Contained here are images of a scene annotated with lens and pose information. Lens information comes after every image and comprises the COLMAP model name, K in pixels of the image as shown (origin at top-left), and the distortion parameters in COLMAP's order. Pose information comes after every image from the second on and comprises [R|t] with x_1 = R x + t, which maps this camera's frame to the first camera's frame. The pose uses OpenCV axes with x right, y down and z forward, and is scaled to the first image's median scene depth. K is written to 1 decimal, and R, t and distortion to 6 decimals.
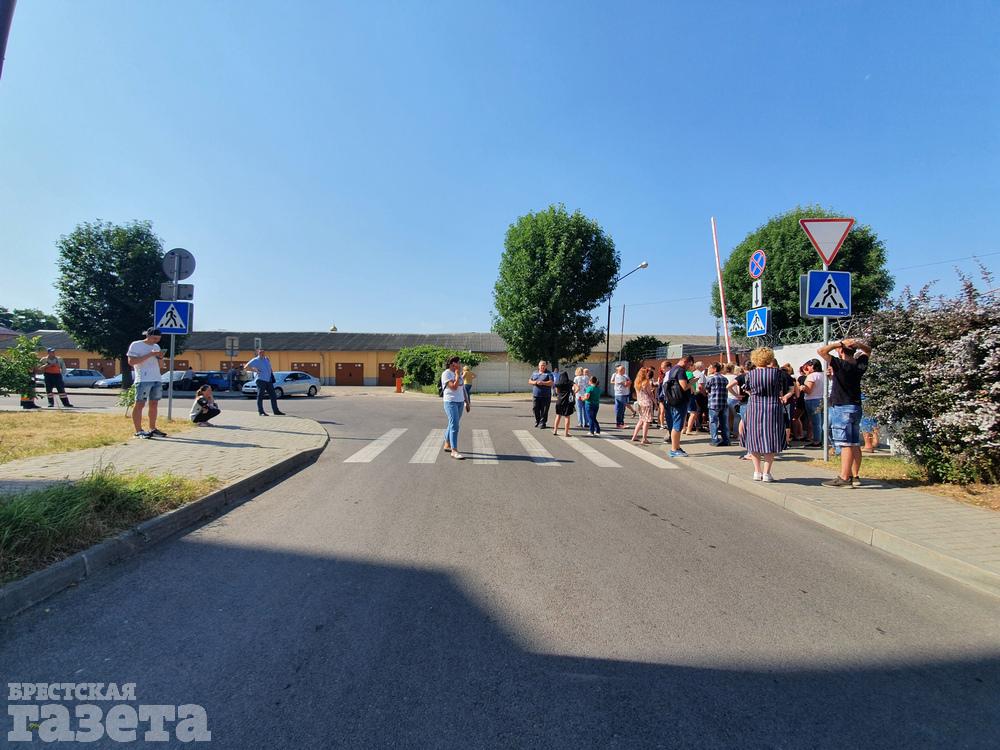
lens RADIAL K [[396.4, 0, 492.1], [0, 396.4, 372.8], [0, 0, 1]] dist [0.002022, -0.007717]
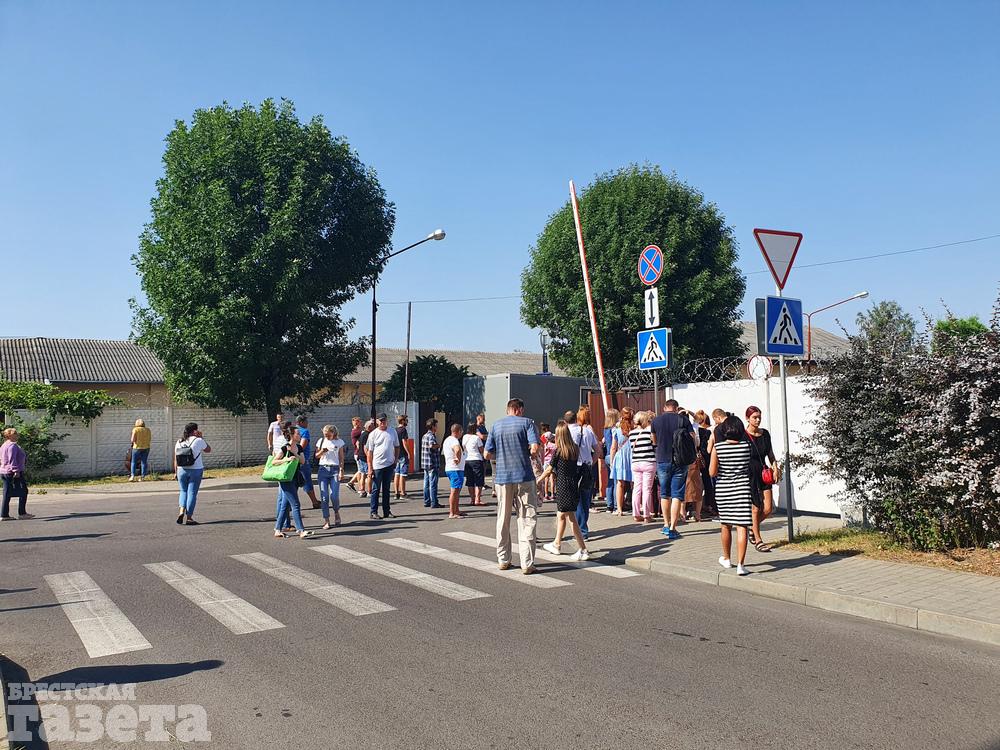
lens RADIAL K [[780.2, 0, 500.5], [0, 780.2, 389.8], [0, 0, 1]] dist [0.037685, -0.032741]
pose [[0.857996, -0.010862, 0.513541, -0.125101], [0.028304, 0.999257, -0.026154, -0.013997], [-0.512875, 0.036975, 0.857666, -0.012077]]
